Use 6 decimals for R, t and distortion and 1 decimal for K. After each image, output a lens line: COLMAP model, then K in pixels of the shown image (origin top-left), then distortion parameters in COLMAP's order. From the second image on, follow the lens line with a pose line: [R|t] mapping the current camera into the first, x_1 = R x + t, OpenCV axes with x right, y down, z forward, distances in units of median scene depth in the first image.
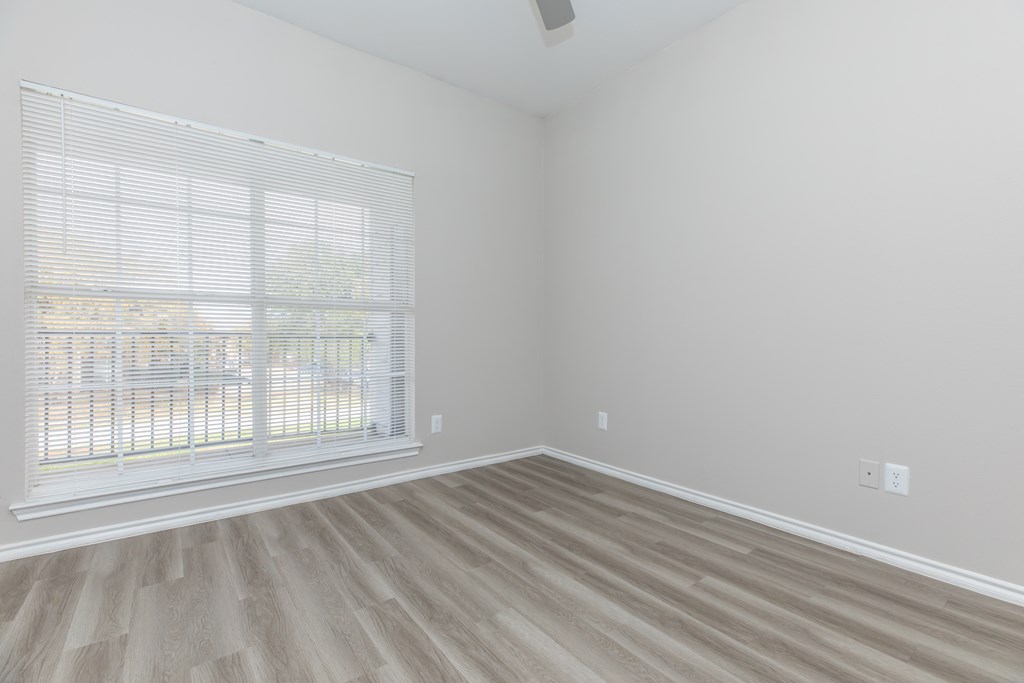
lens RADIAL K [[458.2, 0, 508.9], [0, 458.2, 338.1], [0, 0, 1]] dist [0.004428, 0.000170]
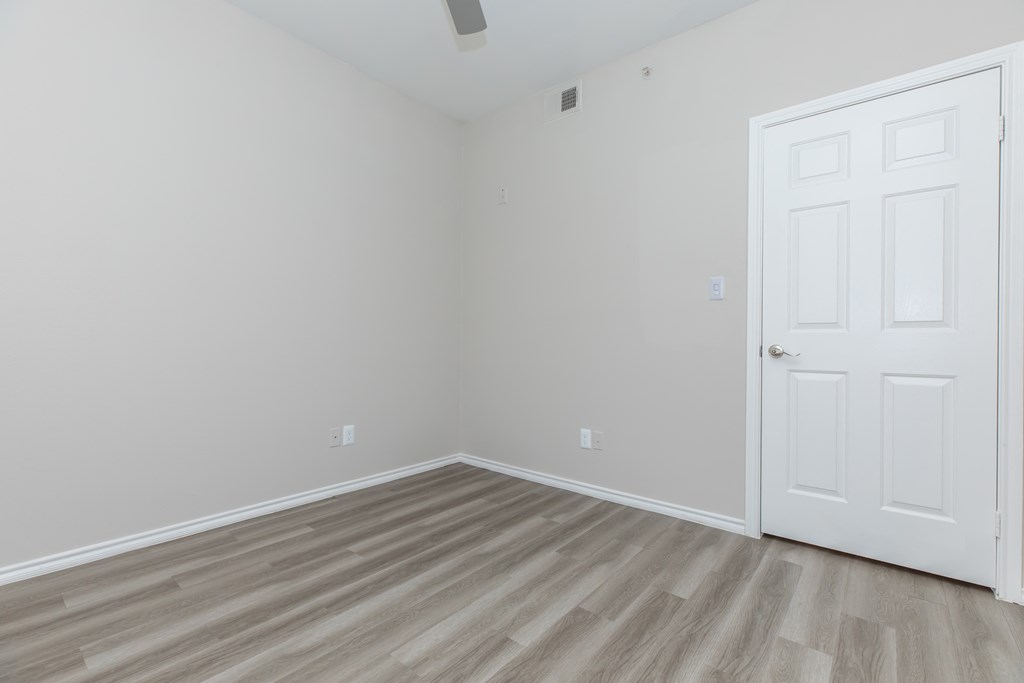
lens RADIAL K [[458.2, 0, 511.5], [0, 458.2, 340.1], [0, 0, 1]] dist [0.004428, 0.000170]
pose [[-0.234210, -0.003815, 0.972178, -0.769219], [-0.010710, 0.999942, 0.001343, -0.018915], [-0.972127, -0.010098, -0.234238, 0.833976]]
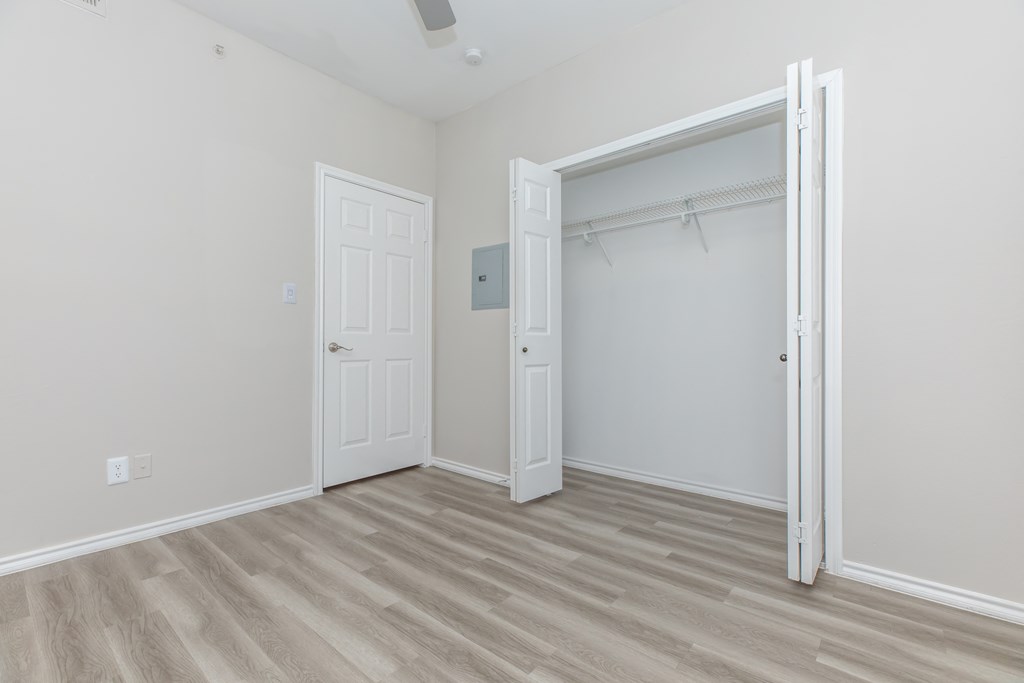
lens RADIAL K [[458.2, 0, 515.2], [0, 458.2, 344.3], [0, 0, 1]] dist [0.004428, 0.000170]
pose [[-0.974420, -0.006769, -0.224634, -0.039726], [-0.005872, 0.999972, -0.004664, -0.002249], [0.224659, -0.003225, -0.974432, 1.556971]]
